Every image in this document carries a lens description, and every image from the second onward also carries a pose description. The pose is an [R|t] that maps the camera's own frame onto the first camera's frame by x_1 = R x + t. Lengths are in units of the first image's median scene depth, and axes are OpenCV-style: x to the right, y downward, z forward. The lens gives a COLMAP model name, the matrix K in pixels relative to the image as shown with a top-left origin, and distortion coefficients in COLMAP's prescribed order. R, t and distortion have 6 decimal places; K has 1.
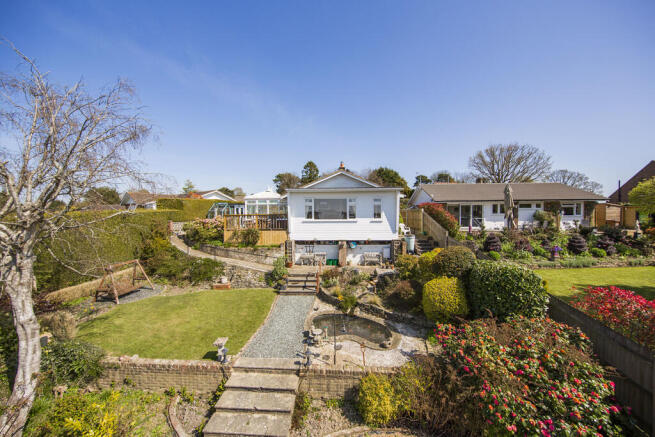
lens RADIAL K [[216.3, 0, 291.7], [0, 216.3, 185.3], [0, 0, 1]] dist [-0.000506, -0.001191]
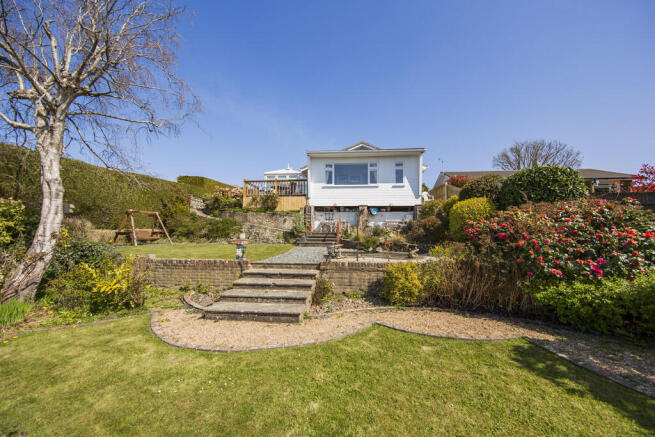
lens RADIAL K [[216.3, 0, 303.1], [0, 216.3, 176.6], [0, 0, 1]] dist [-0.000506, -0.001191]
pose [[0.999112, 0.024354, -0.034383, -0.005812], [-0.026537, 0.997563, -0.064530, 0.198691], [0.032728, 0.065385, 0.997323, 0.007547]]
